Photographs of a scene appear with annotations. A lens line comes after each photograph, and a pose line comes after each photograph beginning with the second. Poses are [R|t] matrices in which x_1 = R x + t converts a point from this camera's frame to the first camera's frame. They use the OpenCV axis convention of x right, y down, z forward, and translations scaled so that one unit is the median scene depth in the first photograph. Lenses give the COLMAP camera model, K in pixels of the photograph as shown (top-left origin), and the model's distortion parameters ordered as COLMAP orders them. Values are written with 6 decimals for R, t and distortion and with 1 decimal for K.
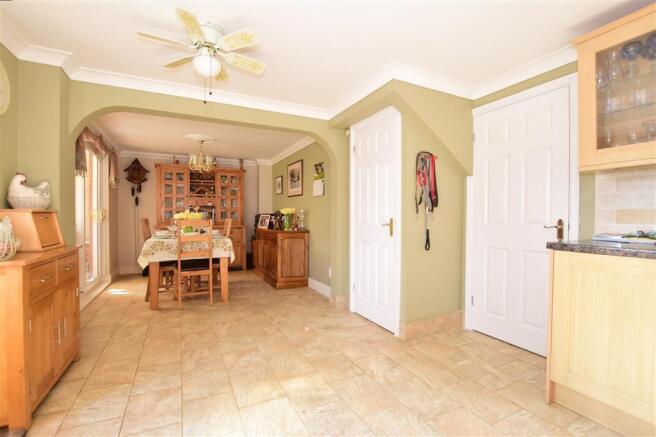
lens RADIAL K [[289.2, 0, 328.8], [0, 289.2, 217.6], [0, 0, 1]] dist [-0.020085, -0.000089]
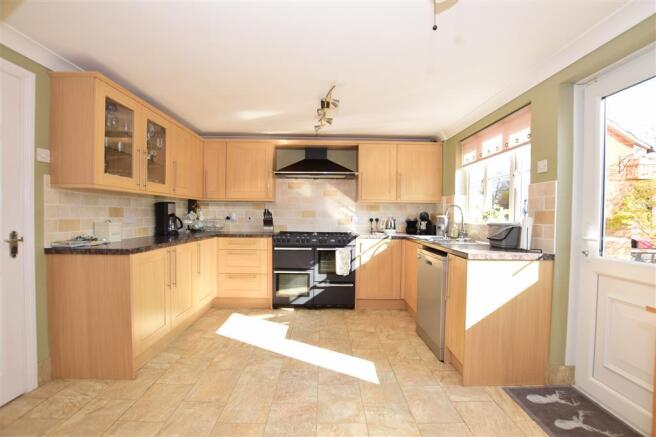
lens RADIAL K [[289.2, 0, 328.8], [0, 289.2, 218.9], [0, 0, 1]] dist [-0.020085, -0.000089]
pose [[-0.894665, -0.013291, 0.446540, -0.141417], [-0.005142, 0.999797, 0.019457, -0.018049], [-0.446709, 0.015112, -0.894552, 0.463246]]
